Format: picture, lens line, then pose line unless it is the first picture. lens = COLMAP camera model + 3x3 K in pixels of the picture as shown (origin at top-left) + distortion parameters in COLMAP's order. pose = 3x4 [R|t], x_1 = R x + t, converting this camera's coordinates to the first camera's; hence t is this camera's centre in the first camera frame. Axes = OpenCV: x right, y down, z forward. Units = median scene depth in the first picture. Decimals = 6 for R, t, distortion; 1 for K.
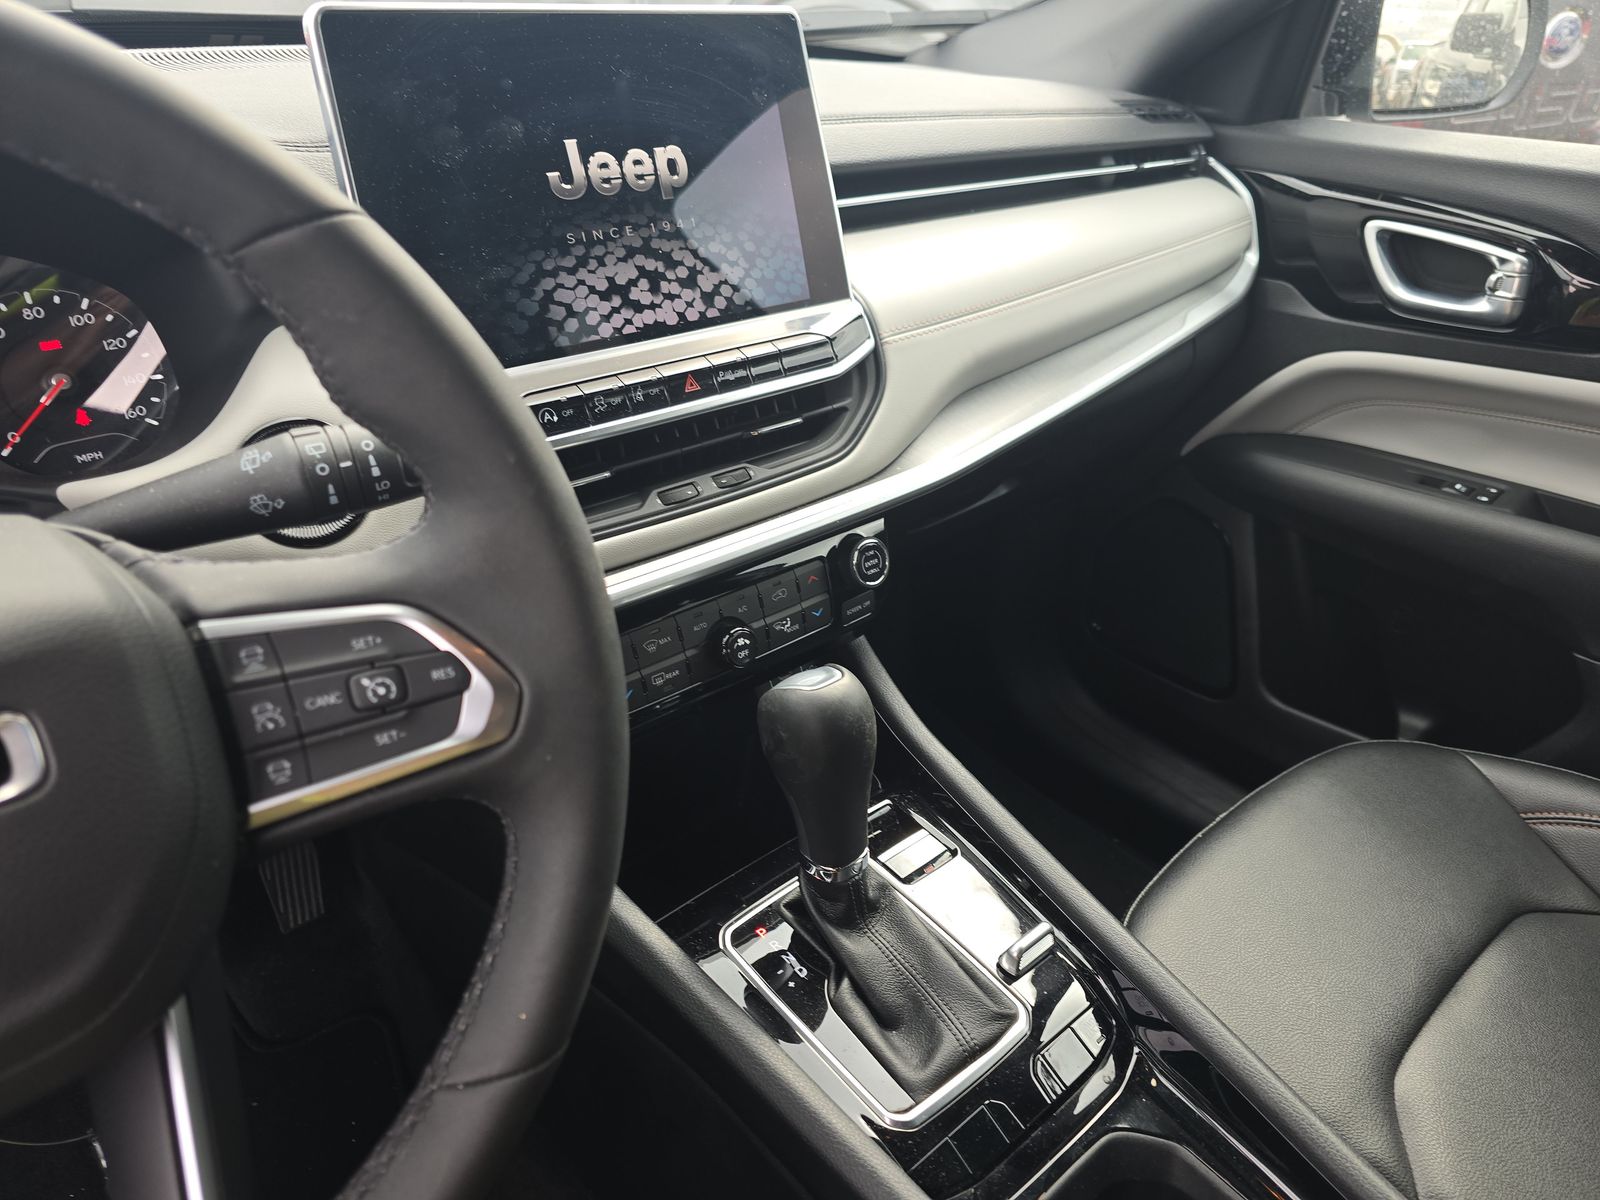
lens RADIAL K [[1078.0, 0, 804.6], [0, 1078.0, 601.6], [0, 0, 1]] dist [0.032771, -0.043219]
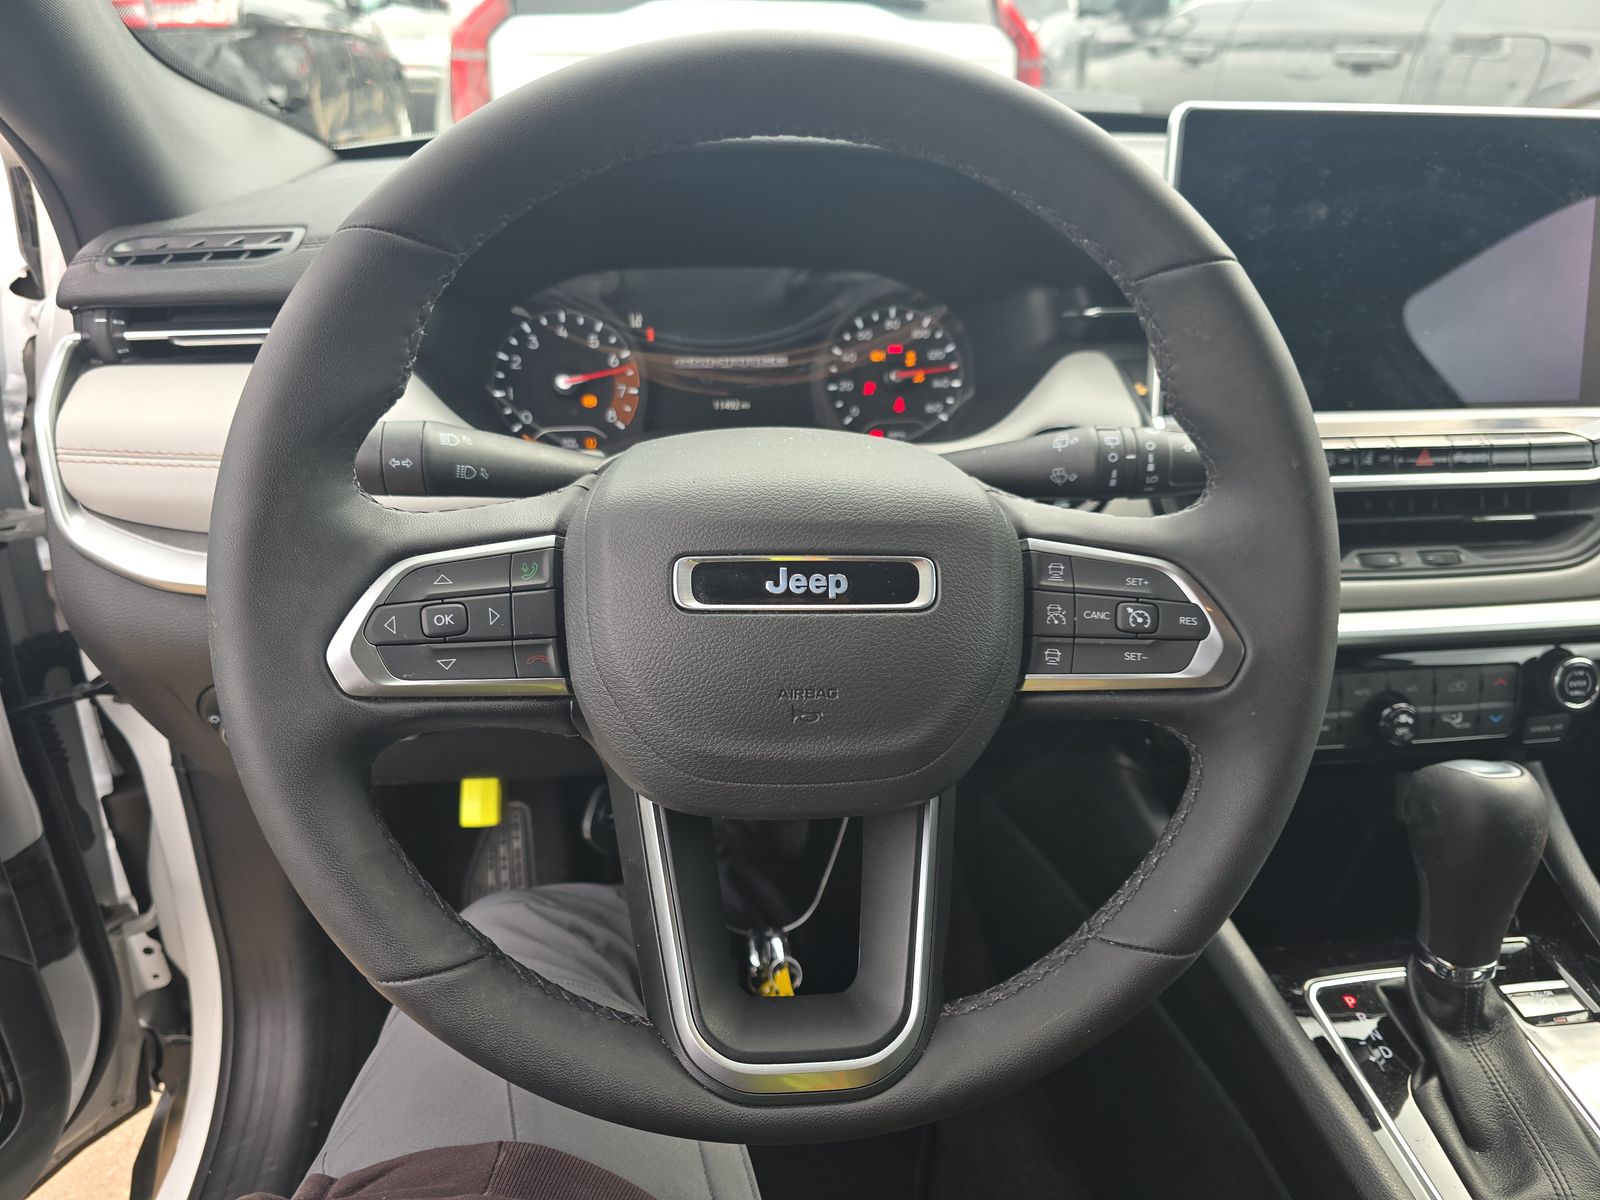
lens RADIAL K [[1078.0, 0, 793.2], [0, 1078.0, 597.7], [0, 0, 1]] dist [0.032771, -0.043219]
pose [[0.825602, 0.238121, -0.511546, -0.042841], [-0.274737, 0.961510, 0.004169, 0.089444], [0.492849, 0.137098, 0.859246, -0.170524]]
